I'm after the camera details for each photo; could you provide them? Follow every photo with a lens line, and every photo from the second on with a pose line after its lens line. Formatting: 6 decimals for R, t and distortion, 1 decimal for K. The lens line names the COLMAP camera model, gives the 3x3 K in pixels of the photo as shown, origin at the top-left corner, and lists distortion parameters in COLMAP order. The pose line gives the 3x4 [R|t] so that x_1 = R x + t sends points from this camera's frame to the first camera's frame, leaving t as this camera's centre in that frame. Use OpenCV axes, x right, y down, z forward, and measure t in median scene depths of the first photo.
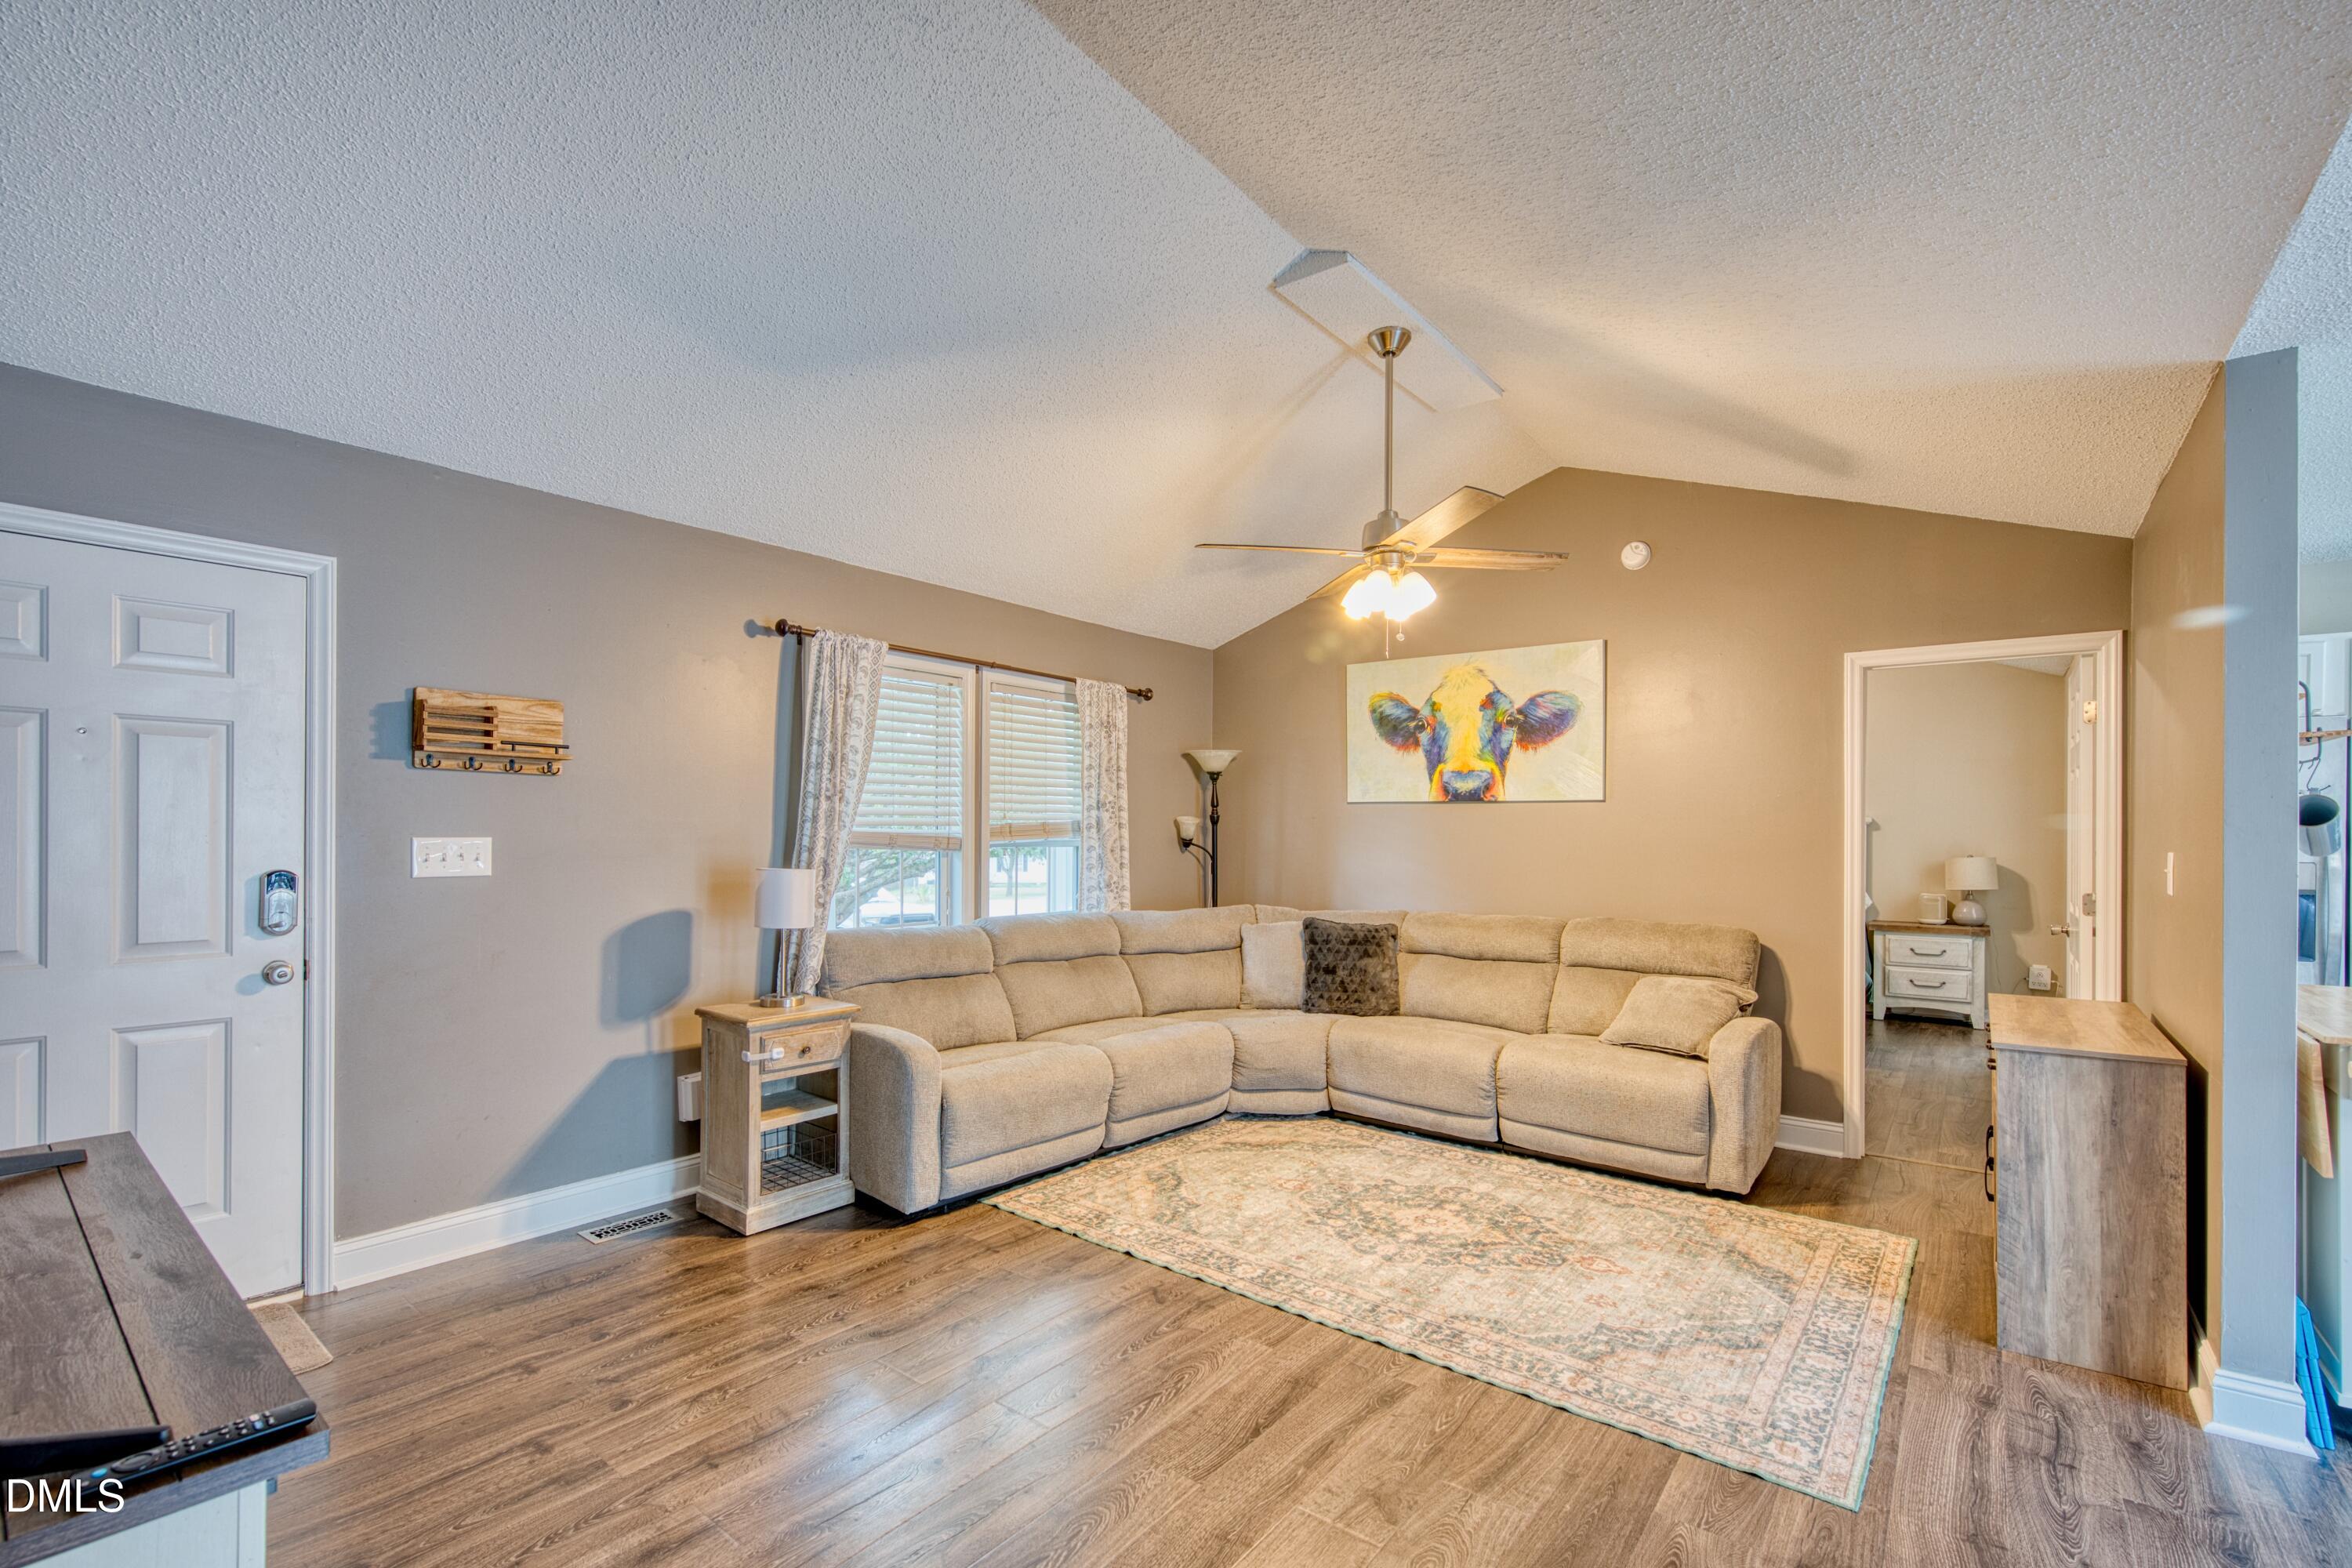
lens RADIAL K [[1015.4, 0, 1214.1], [0, 1015.4, 836.5], [0, 0, 1]] dist [-0.018510, -0.000063]
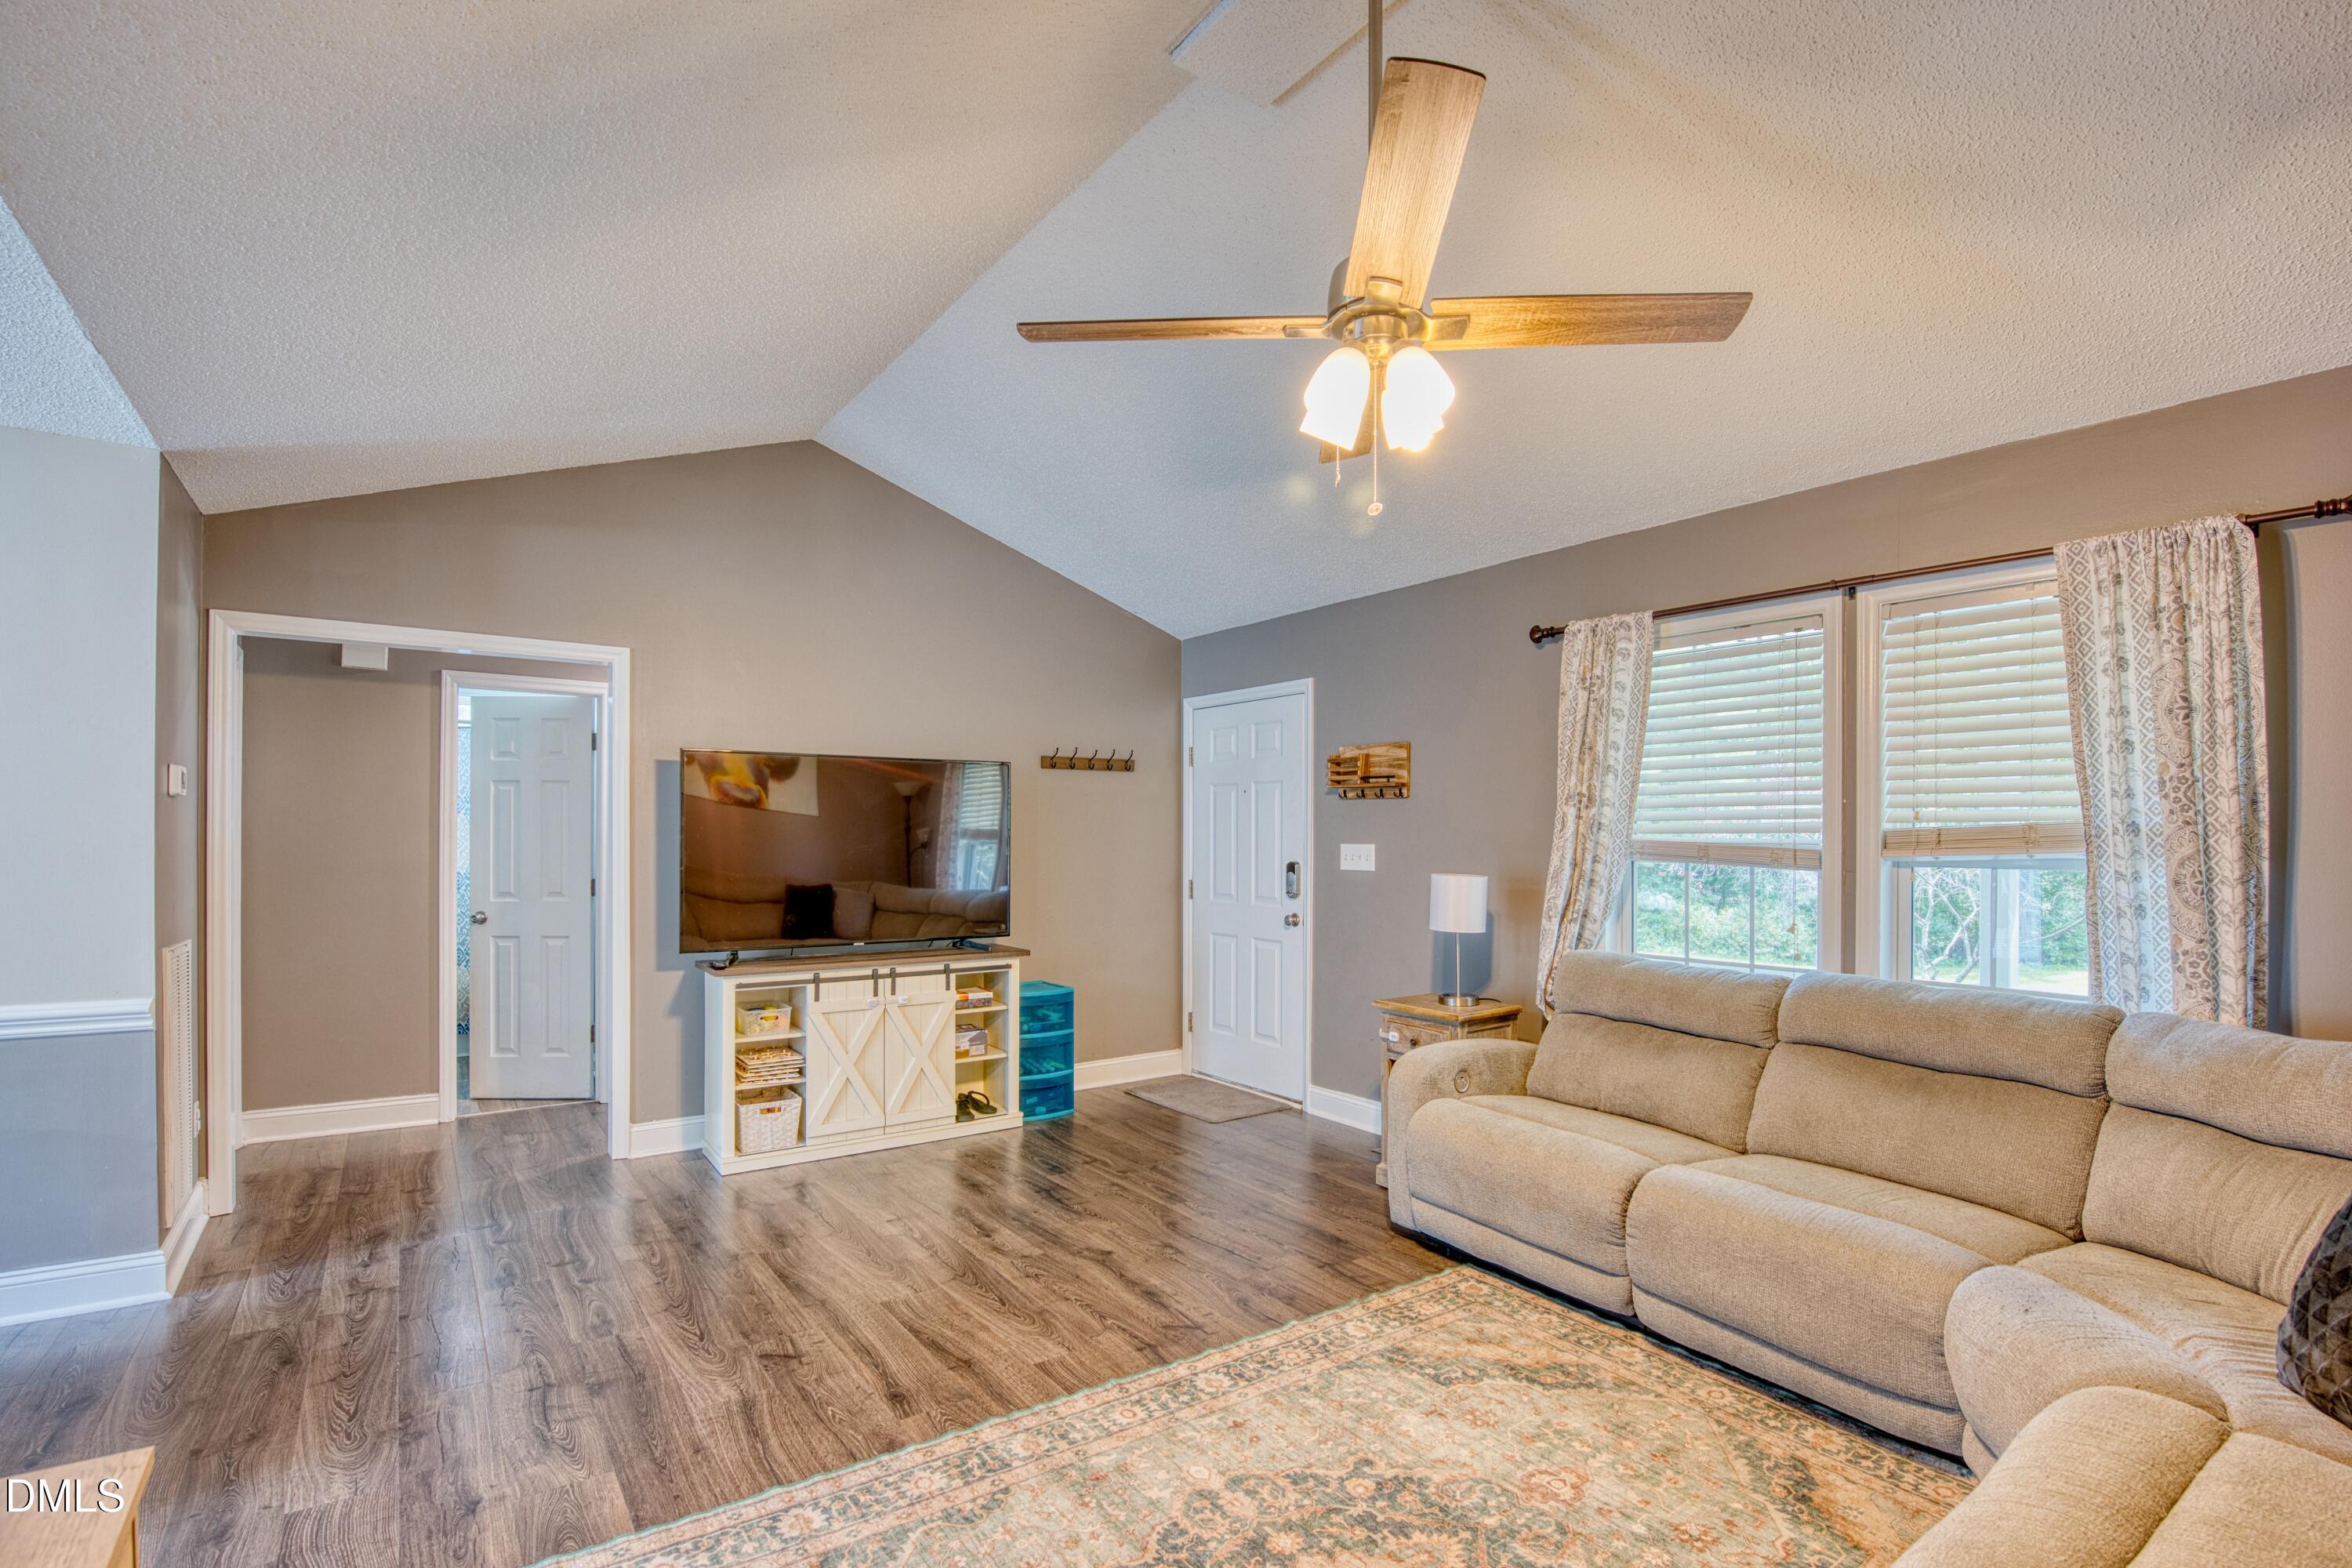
lens RADIAL K [[1086.4, 0, 1168.0], [0, 1086.4, 835.2], [0, 0, 1]] dist [-0.032415, 0.003160]
pose [[-0.302102, -0.007800, -0.953244, 0.757122], [-0.010281, 0.999935, -0.004924, -0.000922], [0.953220, 0.008313, -0.302163, 1.068710]]
